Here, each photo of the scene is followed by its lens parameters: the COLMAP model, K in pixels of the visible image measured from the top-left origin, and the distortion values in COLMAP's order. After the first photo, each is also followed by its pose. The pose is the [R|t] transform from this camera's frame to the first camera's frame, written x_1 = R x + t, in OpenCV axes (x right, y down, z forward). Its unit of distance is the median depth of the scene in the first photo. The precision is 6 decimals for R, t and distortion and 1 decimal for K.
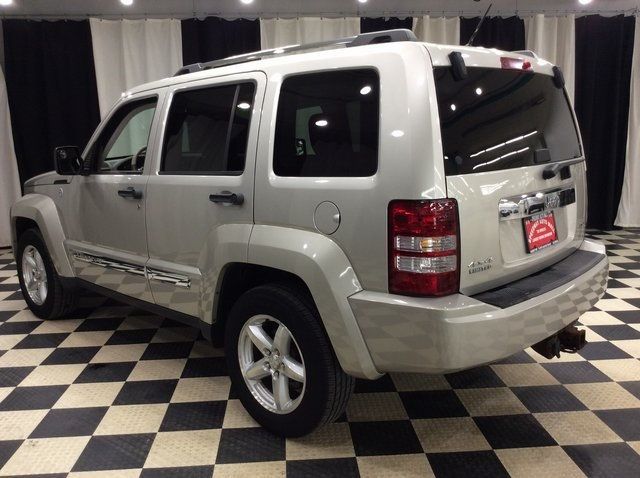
lens RADIAL K [[581.7, 0, 320.0], [0, 581.7, 239.0], [0, 0, 1]] dist [0.116360, -0.250580]
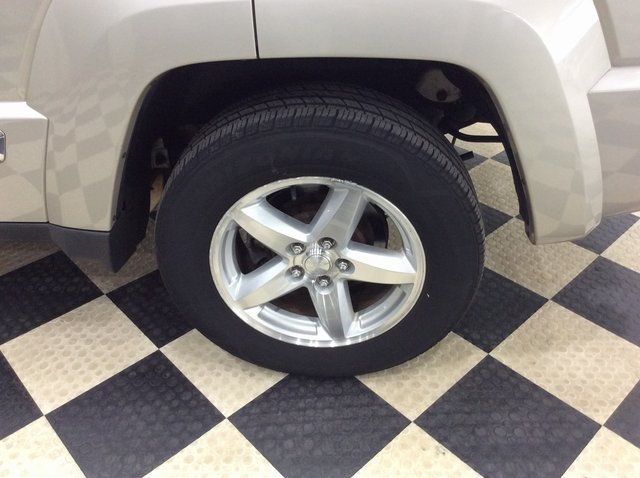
lens RADIAL K [[581.7, 0, 320.0], [0, 581.7, 239.0], [0, 0, 1]] dist [0.116360, -0.250580]
pose [[0.760930, -0.347995, 0.547617, -0.333208], [0.115419, 0.903140, 0.413541, -0.010154], [-0.638485, -0.251471, 0.727392, 0.635633]]
